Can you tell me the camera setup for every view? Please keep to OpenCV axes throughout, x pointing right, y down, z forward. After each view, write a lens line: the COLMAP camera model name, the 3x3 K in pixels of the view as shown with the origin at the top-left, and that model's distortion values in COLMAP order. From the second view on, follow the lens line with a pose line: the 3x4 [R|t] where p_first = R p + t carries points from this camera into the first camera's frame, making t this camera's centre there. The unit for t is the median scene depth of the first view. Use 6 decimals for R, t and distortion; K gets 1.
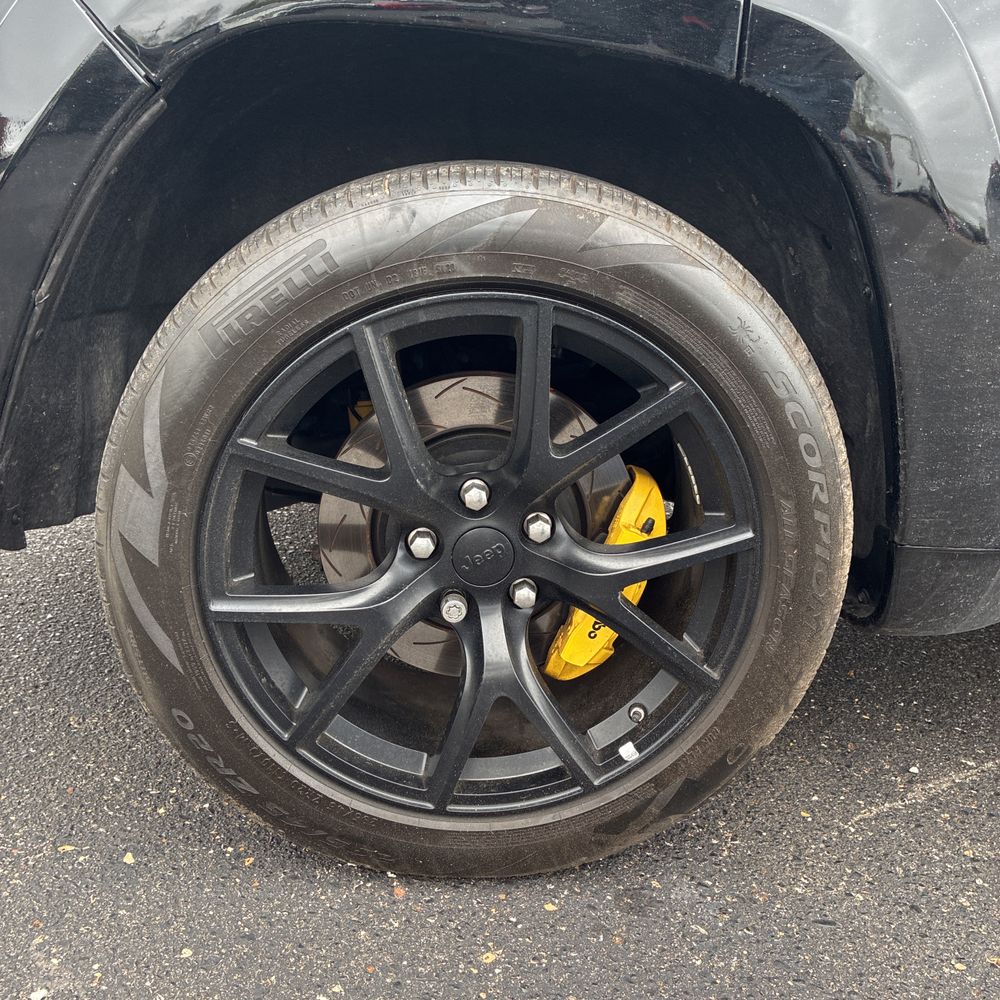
lens RADIAL K [[1010.0, 0, 504.8], [0, 1010.0, 497.6], [0, 0, 1]] dist [0.024267, 0.000000]
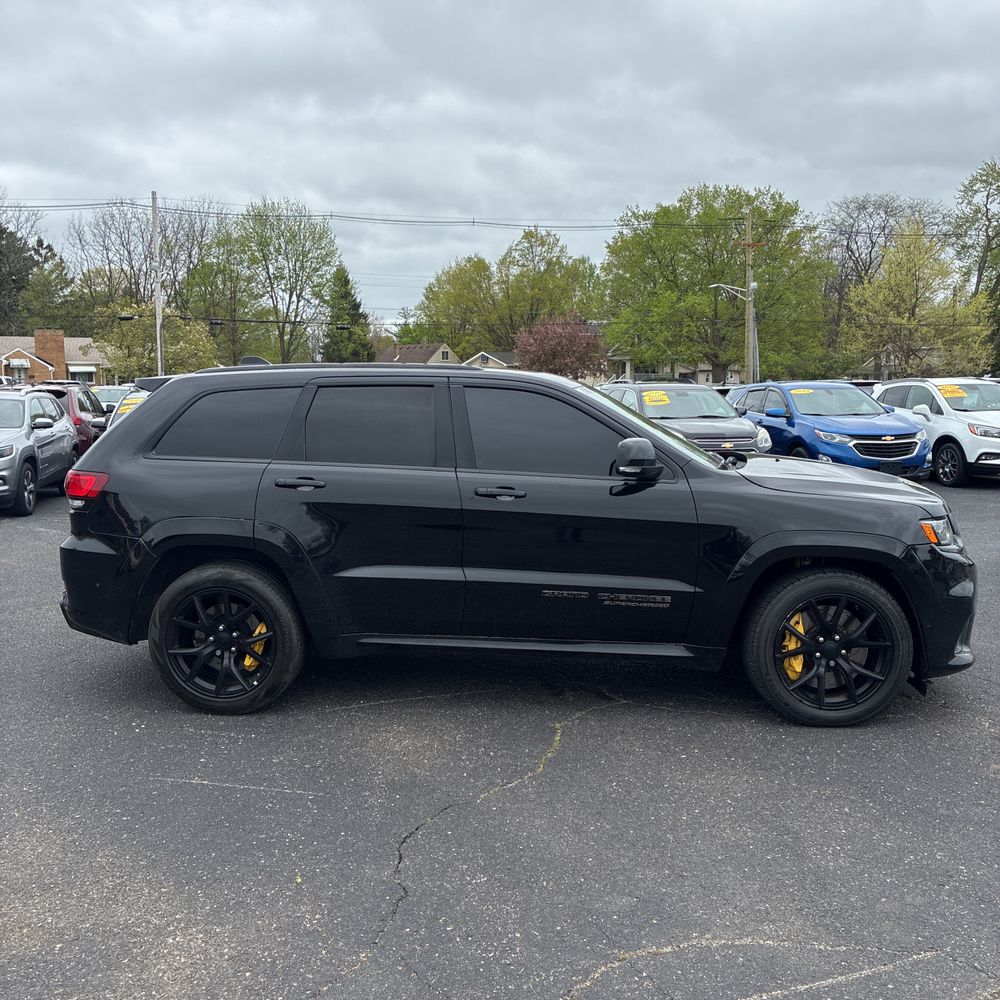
lens RADIAL K [[1010.0, 0, 501.7], [0, 1010.0, 502.1], [0, 0, 1]] dist [0.024267, 0.000000]
pose [[0.985624, -0.056944, -0.159070, 2.112119], [0.026983, 0.982460, -0.184509, 0.339234], [0.166787, 0.177564, 0.969873, -3.619348]]
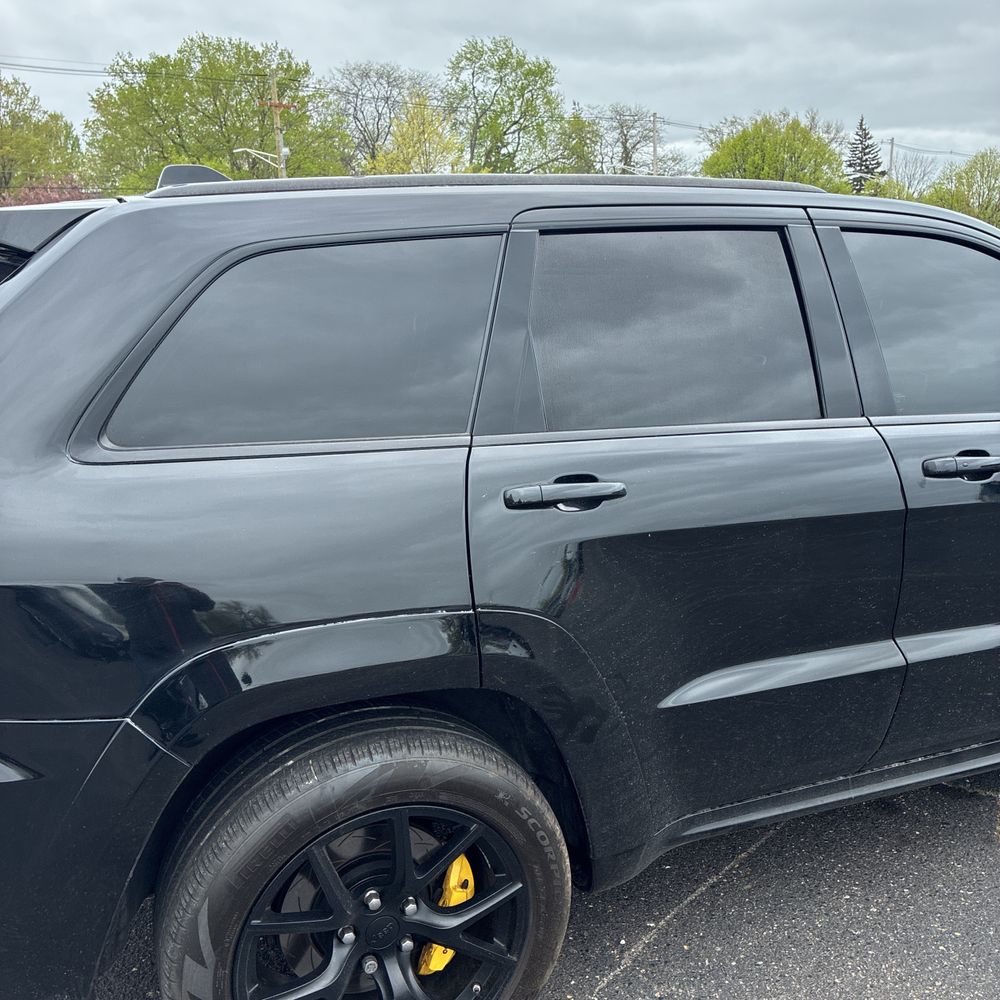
lens RADIAL K [[1010.0, 0, 494.9], [0, 1010.0, 501.8], [0, 0, 1]] dist [0.024267, 0.000000]
pose [[0.943987, -0.159721, 0.288754, -0.232349], [0.173171, 0.984658, -0.021475, -0.624018], [-0.280893, 0.070276, 0.957163, -0.837833]]
